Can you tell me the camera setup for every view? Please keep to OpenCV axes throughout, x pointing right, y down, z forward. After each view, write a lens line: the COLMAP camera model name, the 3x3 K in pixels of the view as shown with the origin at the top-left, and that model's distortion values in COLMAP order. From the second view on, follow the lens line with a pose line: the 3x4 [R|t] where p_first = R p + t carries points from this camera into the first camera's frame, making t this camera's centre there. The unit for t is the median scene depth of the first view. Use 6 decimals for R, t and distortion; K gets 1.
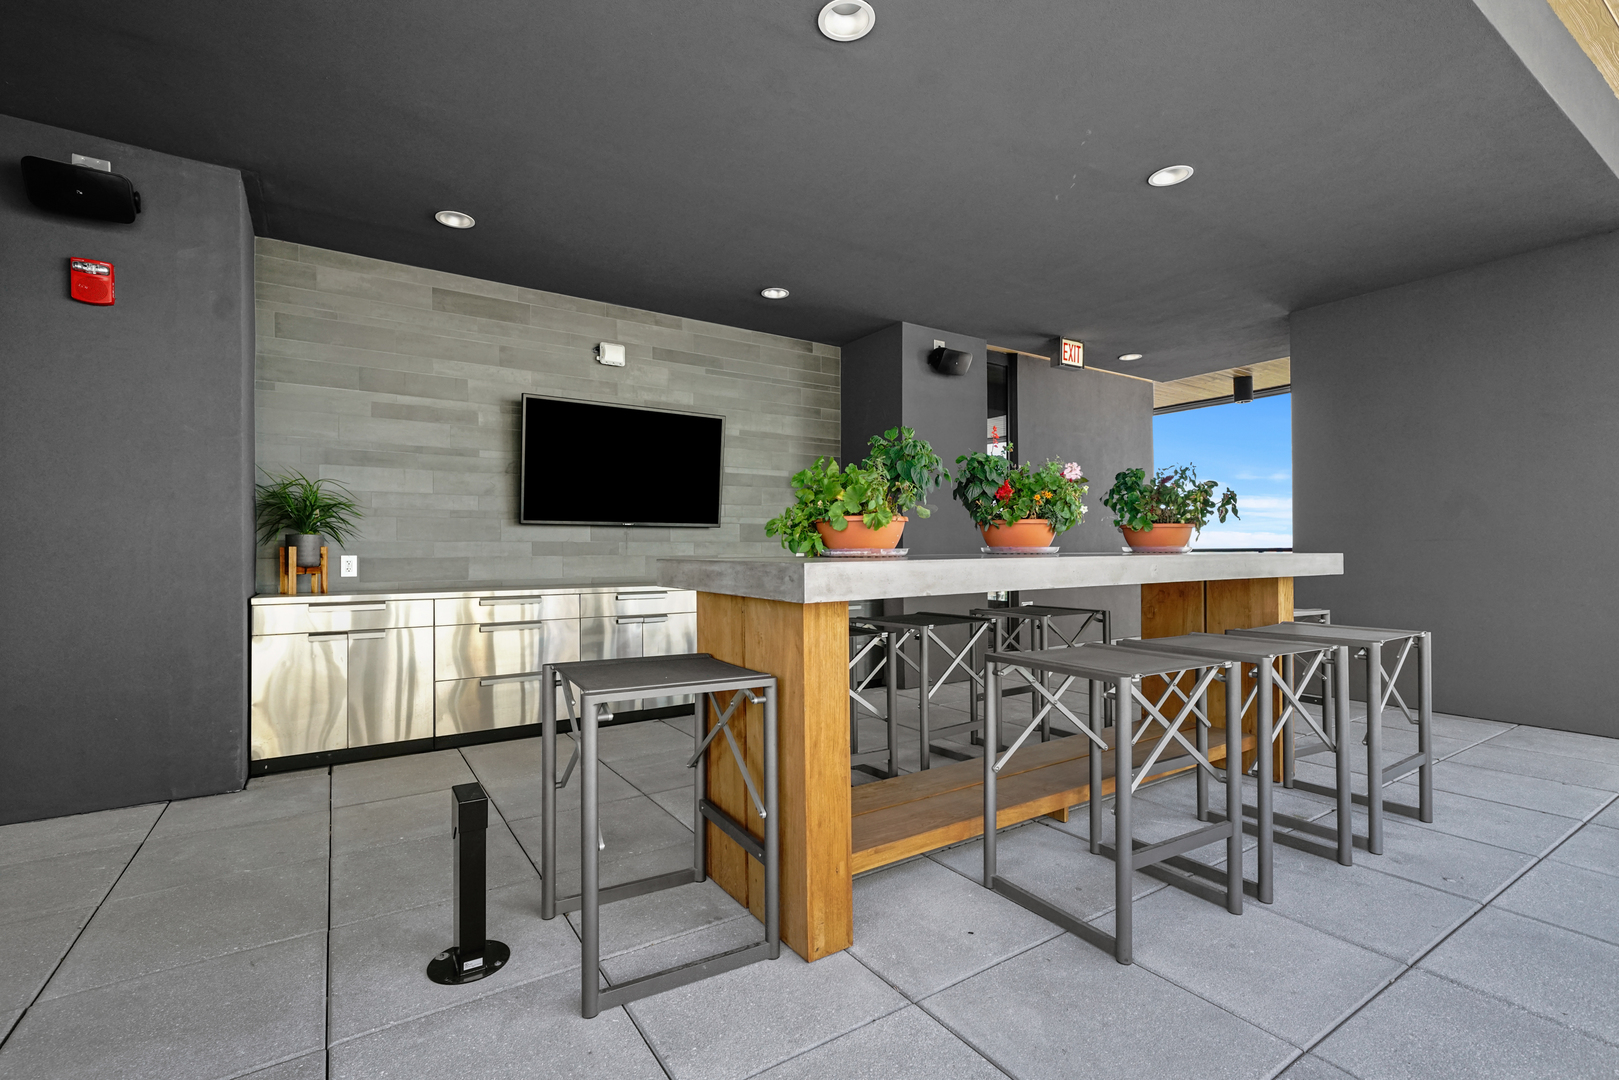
lens RADIAL K [[721.6, 0, 806.5], [0, 721.6, 541.8], [0, 0, 1]] dist [0.024874, 0.000134]
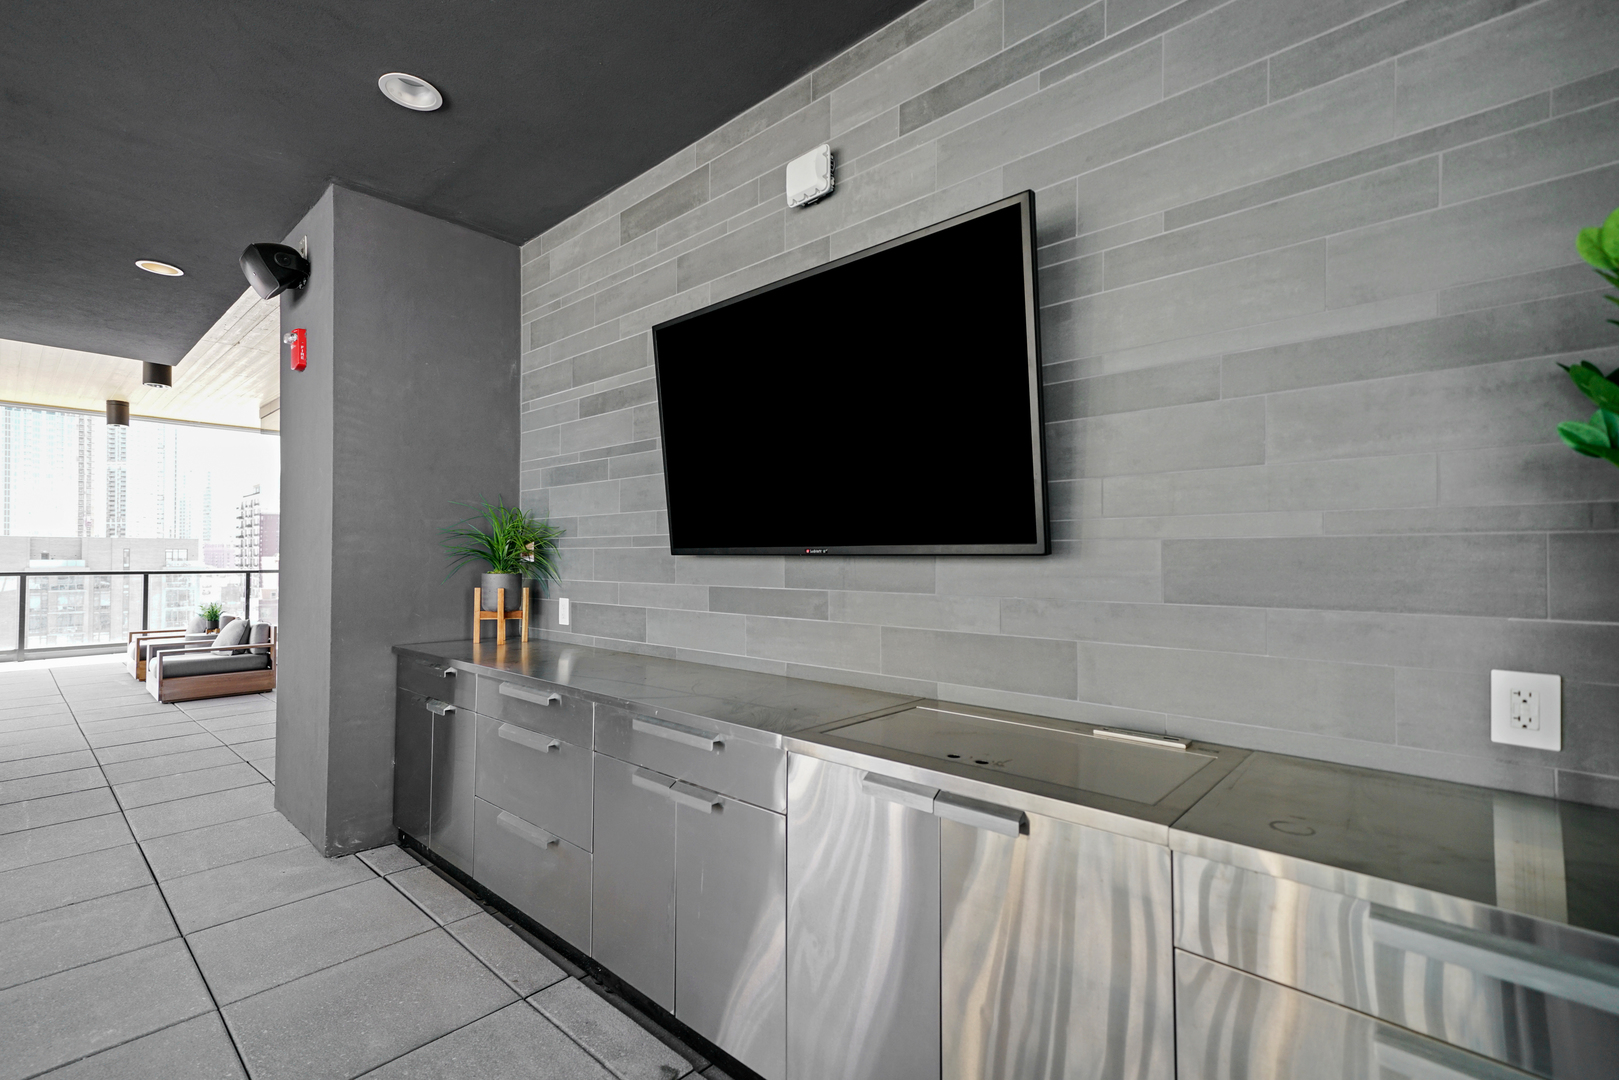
lens RADIAL K [[721.6, 0, 804.8], [0, 721.6, 547.5], [0, 0, 1]] dist [0.024874, 0.000134]
pose [[0.241014, -0.009865, -0.970471, 0.171325], [0.007692, 0.999936, -0.008254, -0.022951], [0.970491, -0.005475, 0.241075, 0.891180]]
